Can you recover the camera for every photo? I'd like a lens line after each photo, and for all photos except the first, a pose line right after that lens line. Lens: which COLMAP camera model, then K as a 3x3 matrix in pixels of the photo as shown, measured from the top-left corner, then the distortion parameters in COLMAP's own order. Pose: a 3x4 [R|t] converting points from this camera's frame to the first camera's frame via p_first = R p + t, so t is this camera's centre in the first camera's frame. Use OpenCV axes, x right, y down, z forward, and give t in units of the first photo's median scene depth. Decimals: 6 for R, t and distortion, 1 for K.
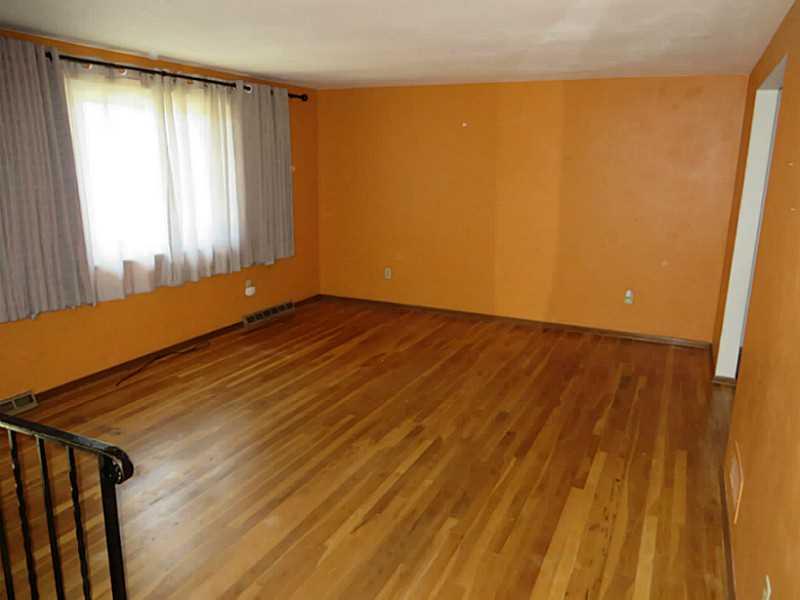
lens RADIAL K [[599.7, 0, 408.8], [0, 599.7, 298.8], [0, 0, 1]] dist [-0.016993, 0.002332]
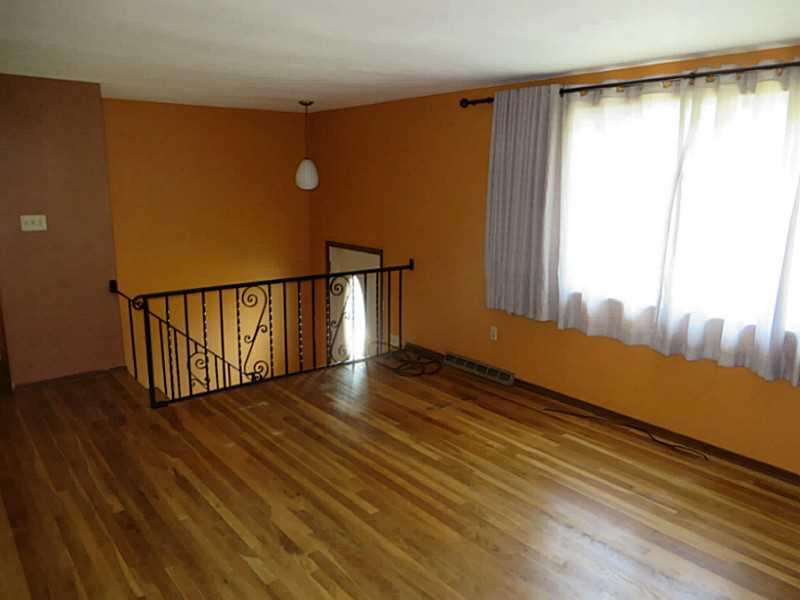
lens RADIAL K [[599.7, 0, 408.8], [0, 599.7, 298.8], [0, 0, 1]] dist [-0.016993, 0.002332]
pose [[-0.433535, 0.166736, -0.885577, 0.467185], [-0.219687, 0.933527, 0.283312, -0.260150], [0.873948, 0.317375, -0.368086, 1.094917]]
